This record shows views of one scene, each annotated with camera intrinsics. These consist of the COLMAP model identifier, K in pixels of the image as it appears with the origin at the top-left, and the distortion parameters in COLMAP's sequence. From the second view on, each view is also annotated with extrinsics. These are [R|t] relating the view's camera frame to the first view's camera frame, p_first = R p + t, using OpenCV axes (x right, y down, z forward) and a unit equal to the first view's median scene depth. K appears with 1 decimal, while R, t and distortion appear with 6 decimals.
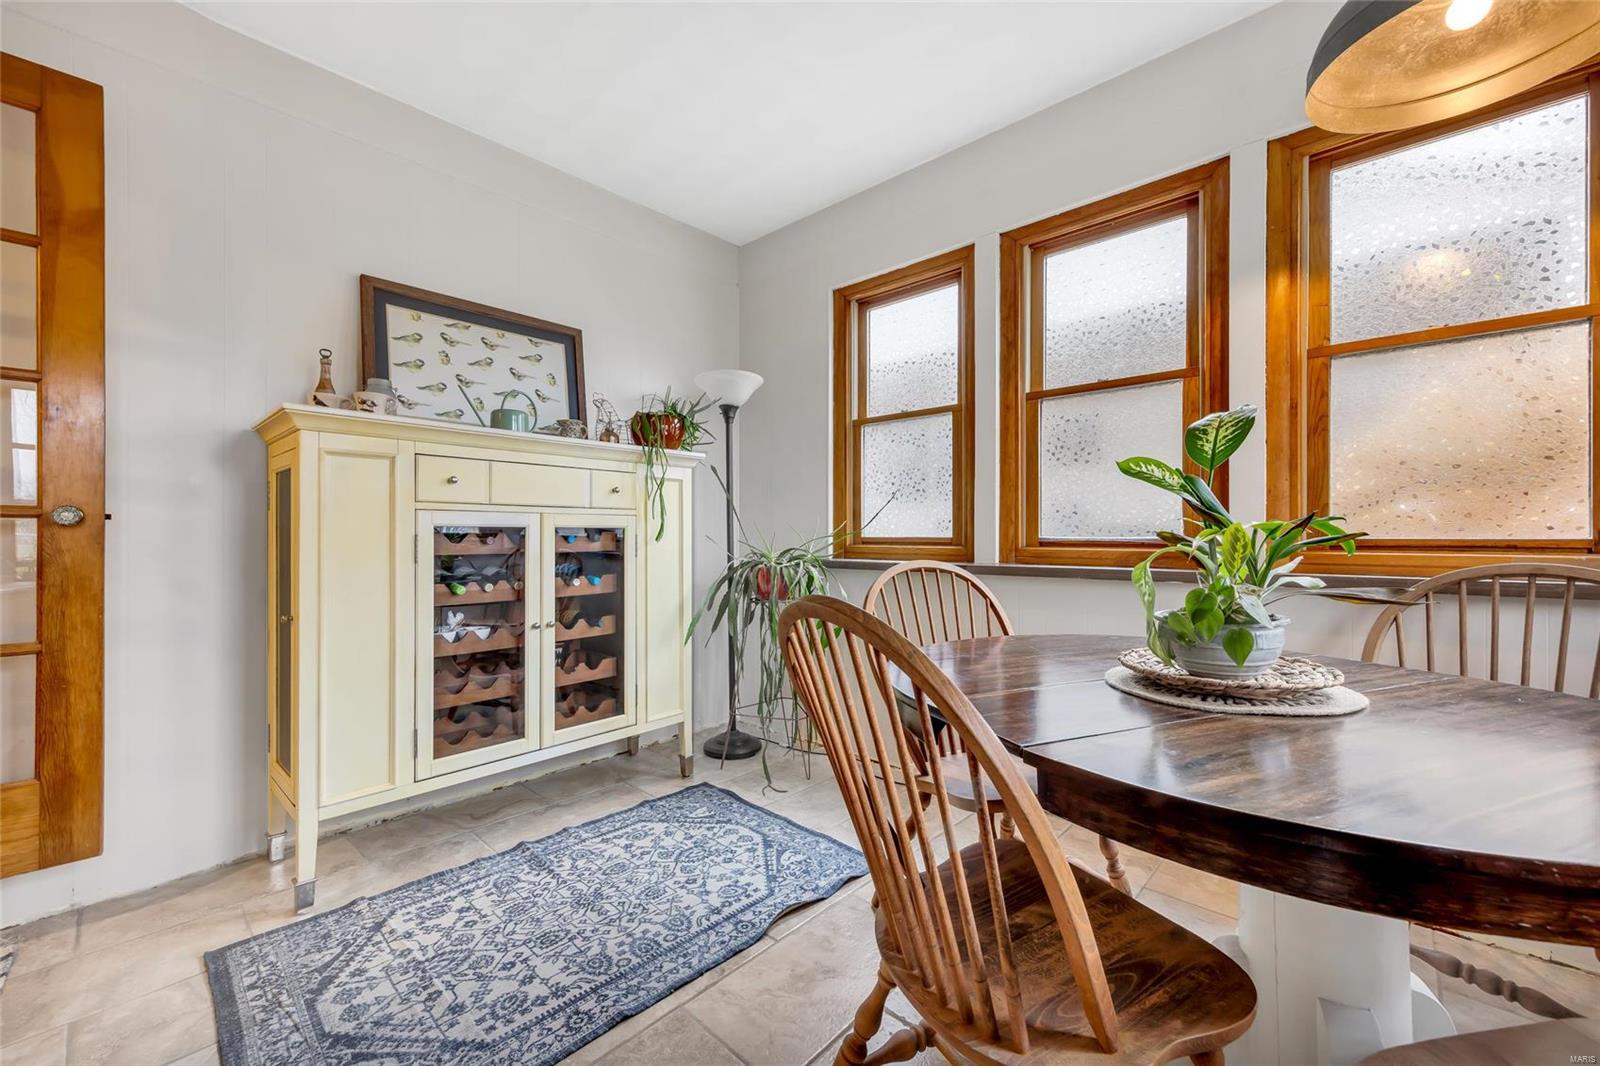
lens RADIAL K [[637.4, 0, 810.5], [0, 637.4, 532.3], [0, 0, 1]] dist [0.002011, 0.000240]
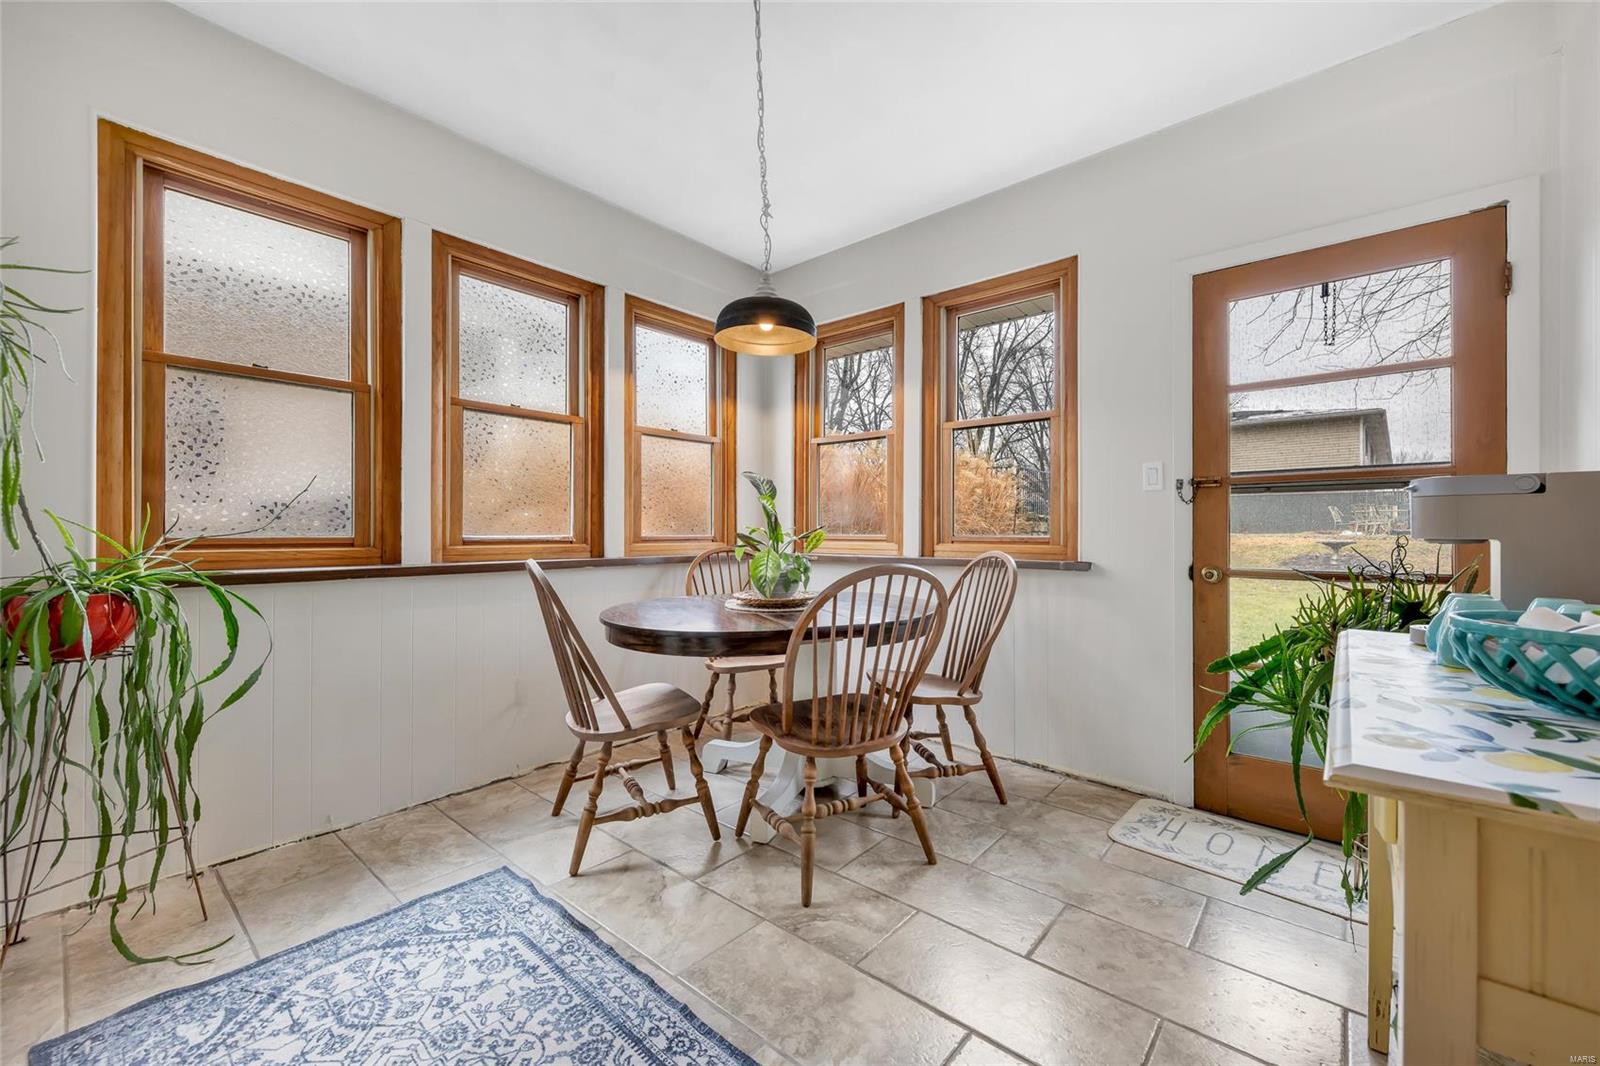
lens RADIAL K [[637.4, 0, 810.5], [0, 637.4, 532.3], [0, 0, 1]] dist [0.002011, 0.000240]
pose [[-0.041801, 0.001249, 0.999125, -0.768516], [-0.001858, 0.999997, -0.001328, 0.000753], [-0.999124, -0.001911, -0.041799, 0.491473]]
